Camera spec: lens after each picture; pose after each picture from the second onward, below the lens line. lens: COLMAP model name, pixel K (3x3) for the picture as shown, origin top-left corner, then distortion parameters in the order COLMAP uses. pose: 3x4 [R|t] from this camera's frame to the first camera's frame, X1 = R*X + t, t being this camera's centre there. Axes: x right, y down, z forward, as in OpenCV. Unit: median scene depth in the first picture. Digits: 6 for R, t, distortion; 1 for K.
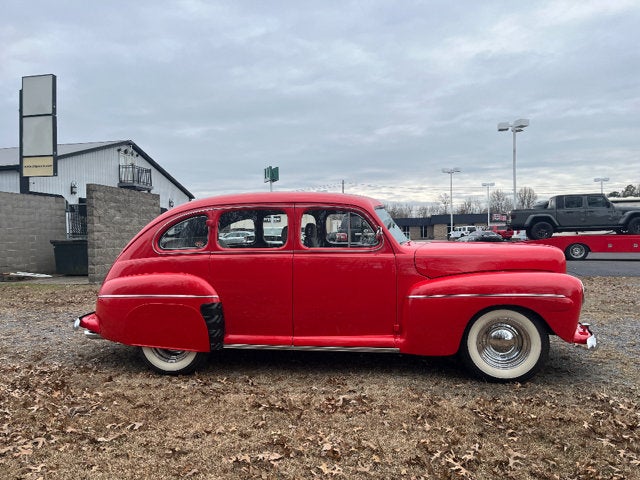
lens RADIAL K [[494.0, 0, 320.0], [0, 494.0, 240.0], [0, 0, 1]] dist [0.109266, -0.158137]
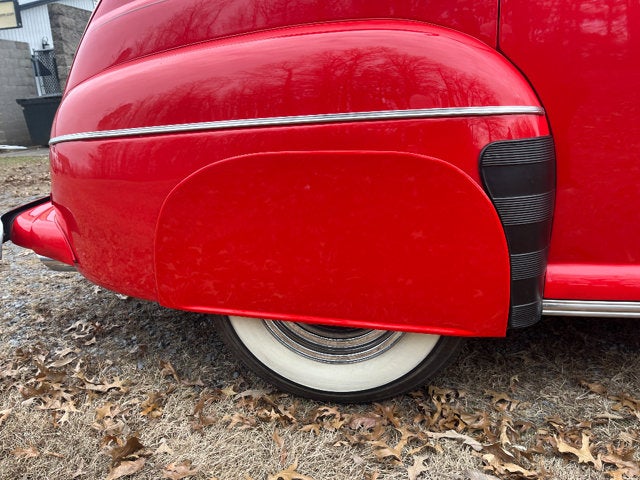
lens RADIAL K [[494.0, 0, 320.0], [0, 494.0, 240.0], [0, 0, 1]] dist [0.109266, -0.158137]
pose [[0.999195, -0.039898, -0.004147, -0.301856], [0.039655, 0.966912, 0.252011, 0.105574], [-0.006045, -0.251972, 0.967716, 0.739076]]
